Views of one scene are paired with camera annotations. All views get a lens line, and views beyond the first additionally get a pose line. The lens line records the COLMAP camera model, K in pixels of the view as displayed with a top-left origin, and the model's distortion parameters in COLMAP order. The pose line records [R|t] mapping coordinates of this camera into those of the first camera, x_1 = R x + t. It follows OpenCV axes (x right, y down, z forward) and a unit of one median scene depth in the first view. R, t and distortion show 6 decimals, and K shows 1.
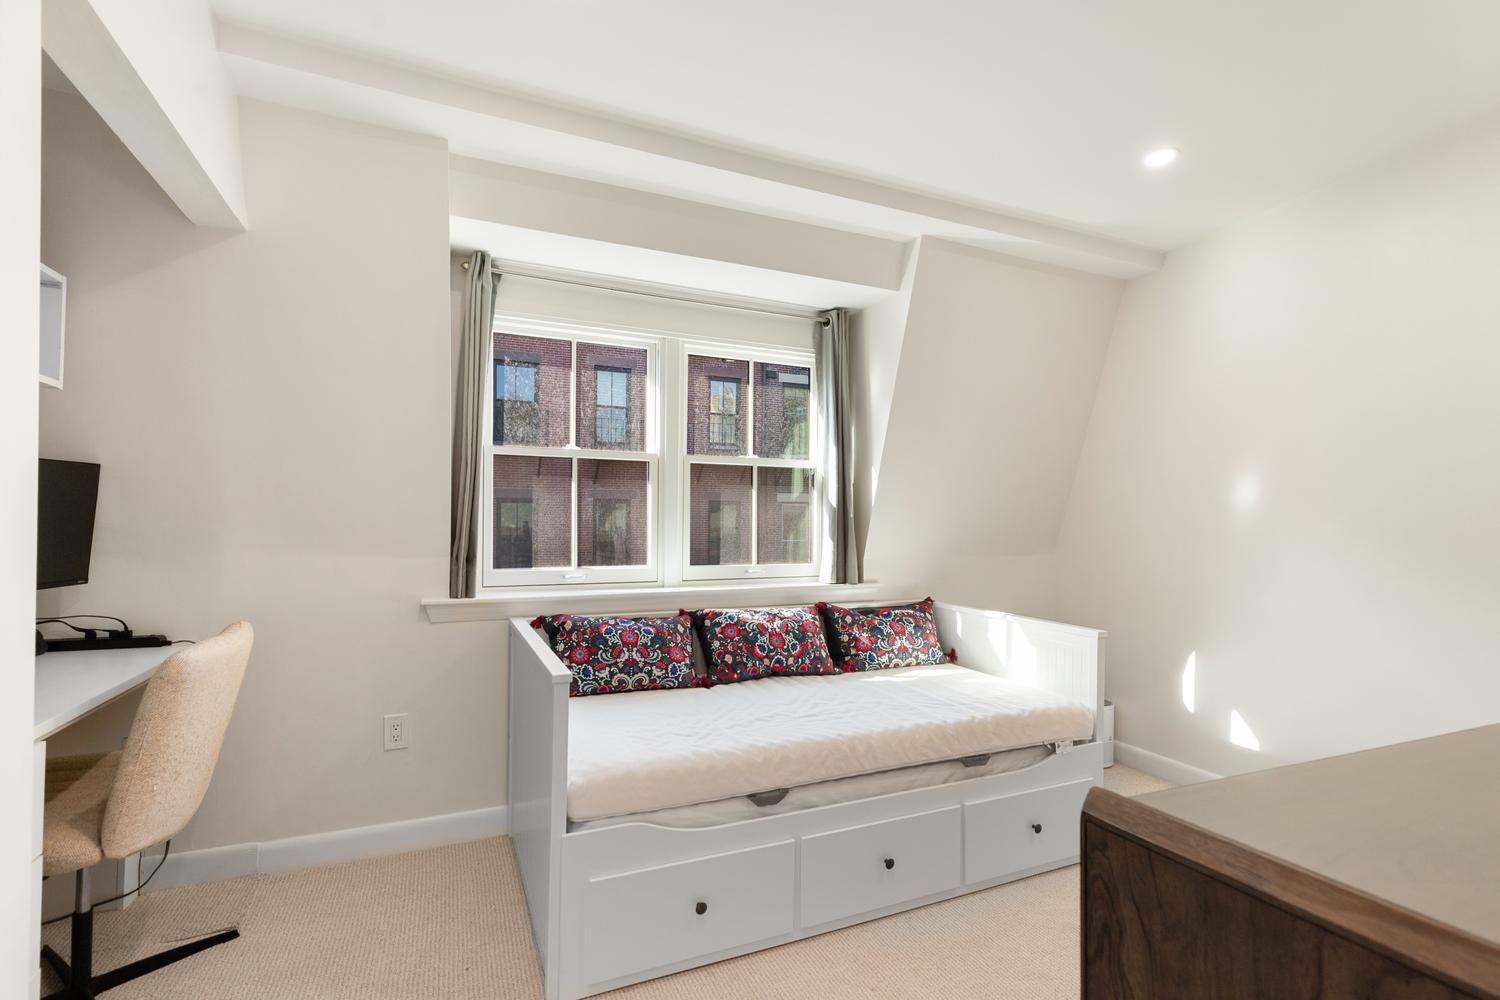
lens RADIAL K [[681.2, 0, 756.6], [0, 681.2, 507.1], [0, 0, 1]] dist [0.015289, -0.001866]
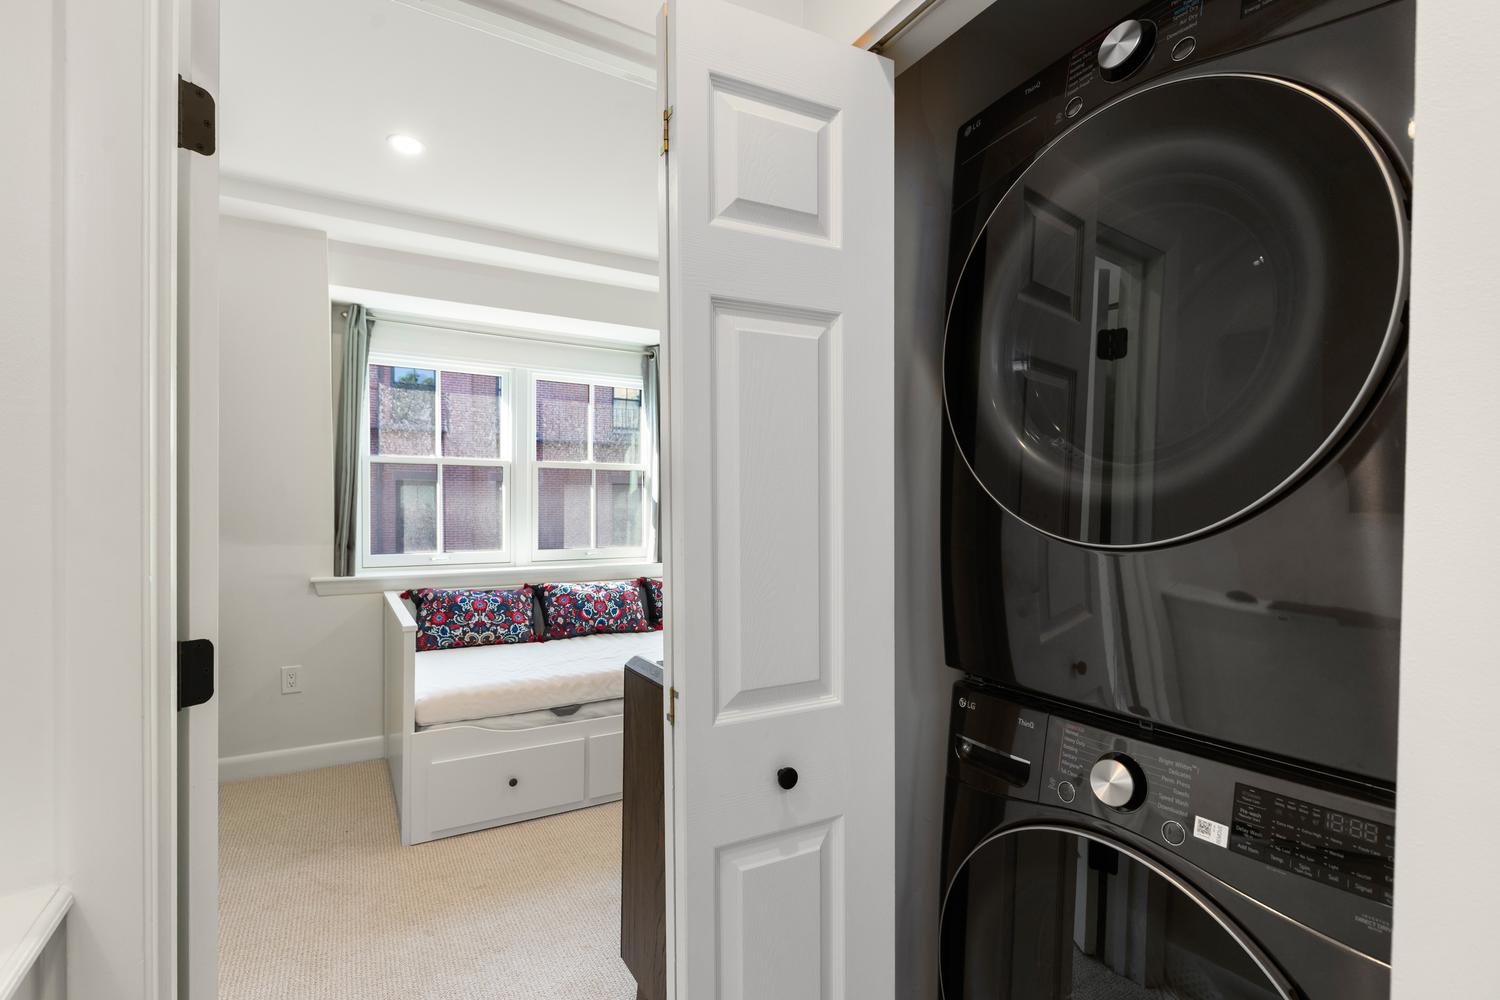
lens RADIAL K [[681.2, 0, 742.2], [0, 681.2, 504.6], [0, 0, 1]] dist [0.015289, -0.001866]
pose [[0.994950, -0.000277, 0.100370, 0.176874], [-0.002443, 0.999633, 0.026973, -0.037193], [-0.100341, -0.027082, 0.994585, -0.338717]]
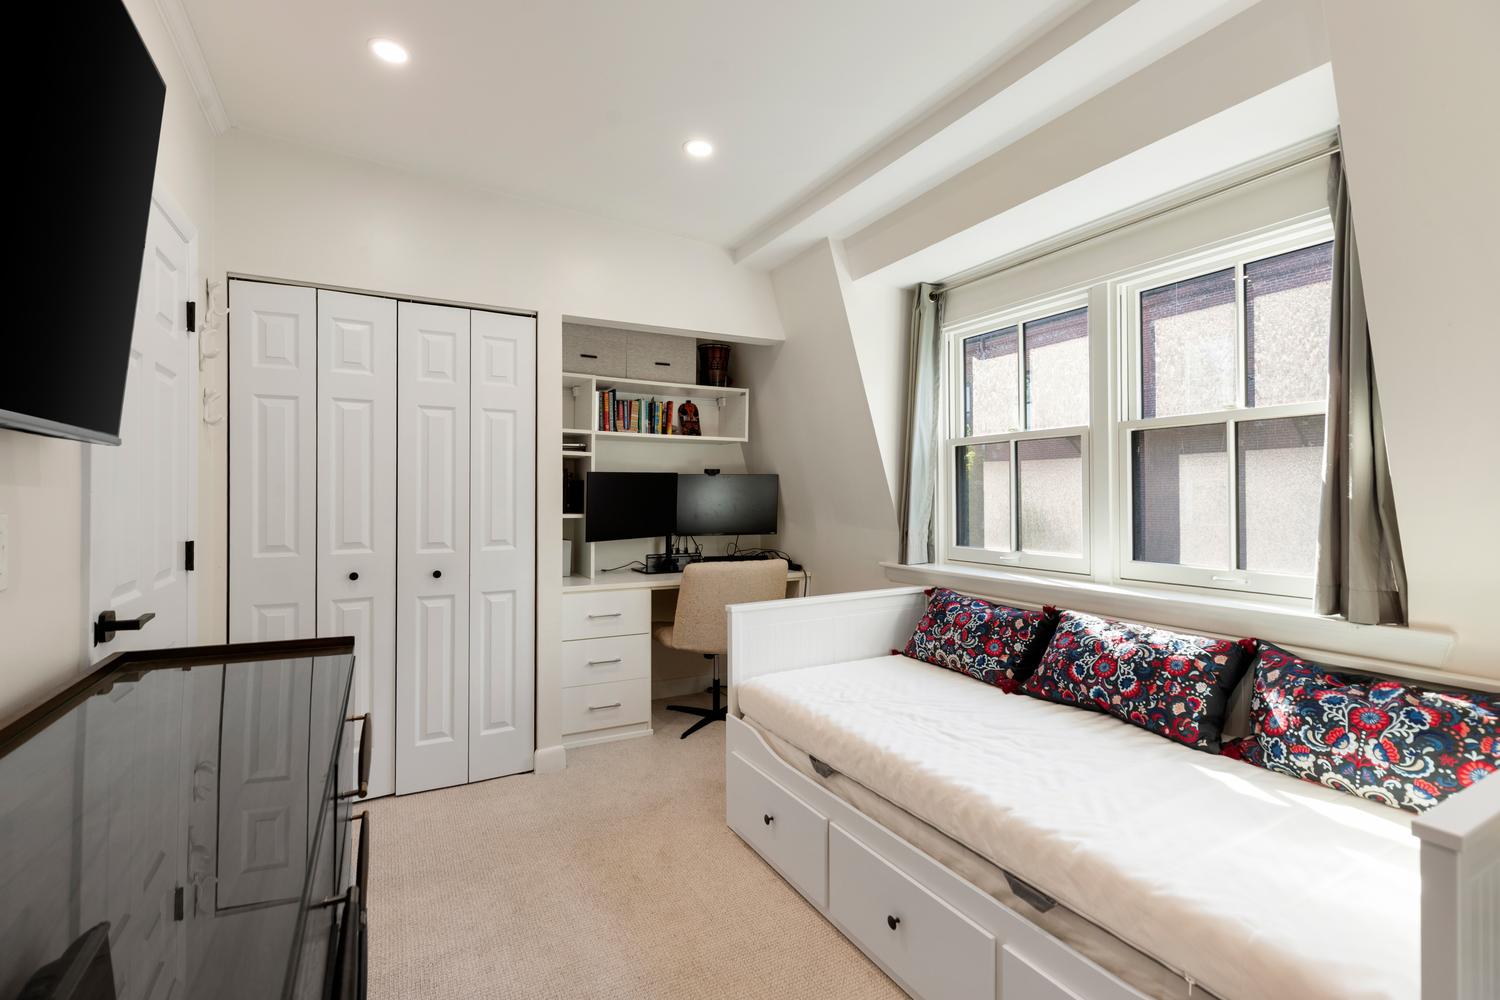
lens RADIAL K [[681.2, 0, 767.7], [0, 681.2, 492.7], [0, 0, 1]] dist [0.015289, -0.001866]
pose [[0.099104, -0.015921, -0.994950, 0.763984], [0.019314, 0.999714, -0.014074, 0.012506], [0.994890, -0.017822, 0.099383, 0.594796]]
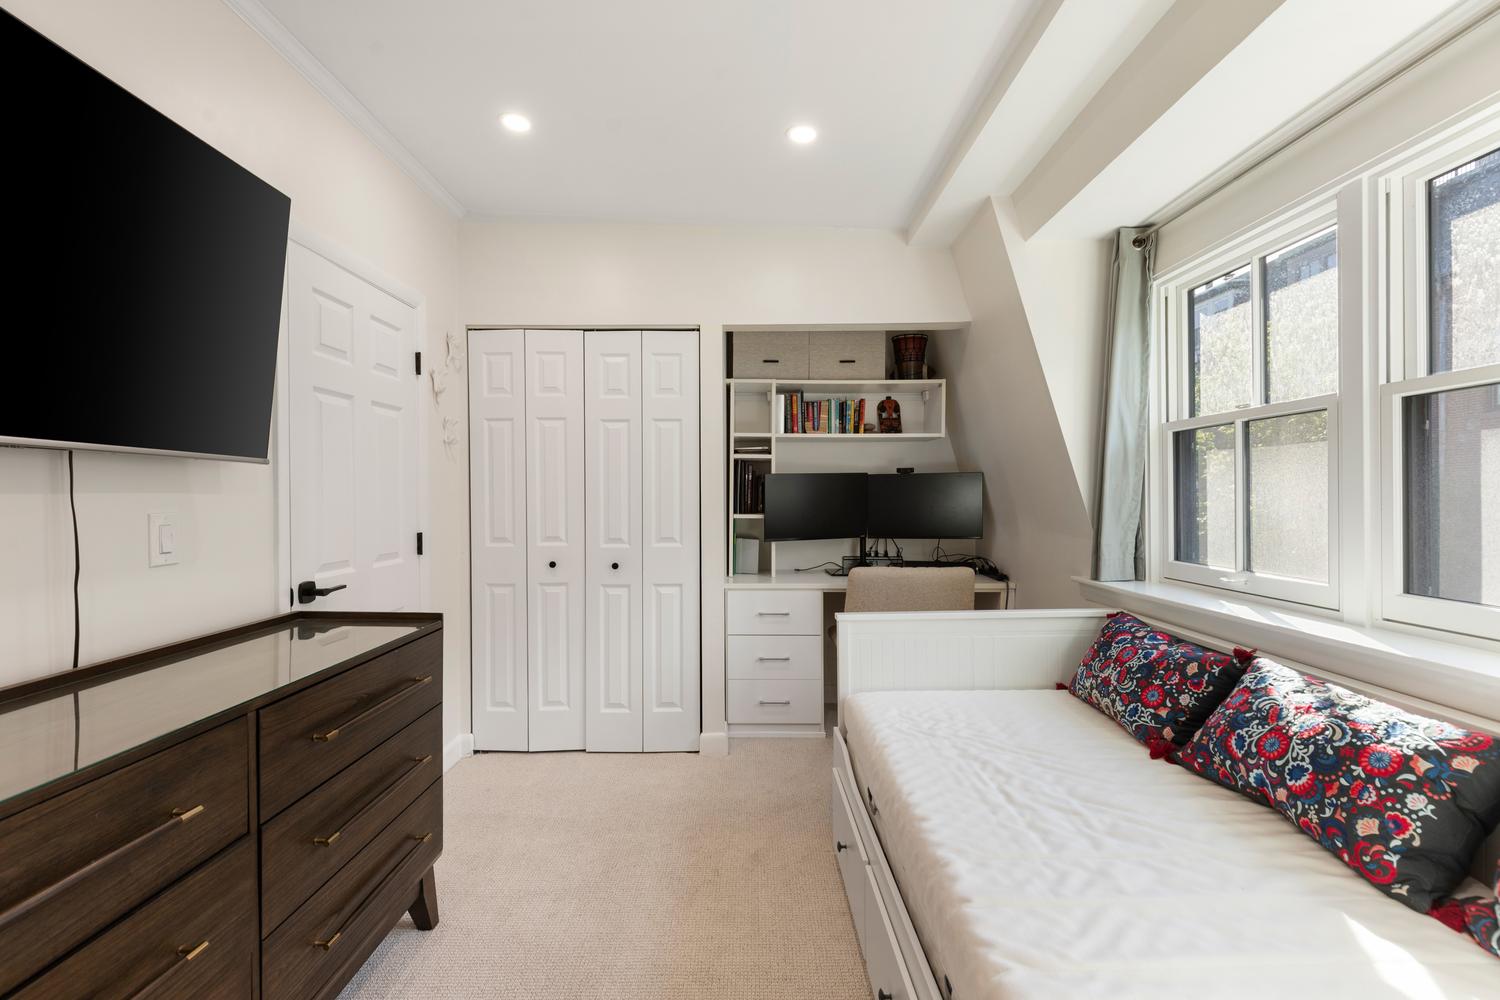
lens RADIAL K [[681.2, 0, 767.8], [0, 681.2, 502.6], [0, 0, 1]] dist [0.015289, -0.001866]
pose [[-0.384711, -0.001258, -0.923036, 0.675408], [0.016585, 0.999828, -0.008275, 0.015343], [0.922888, -0.018492, -0.384624, 0.892922]]
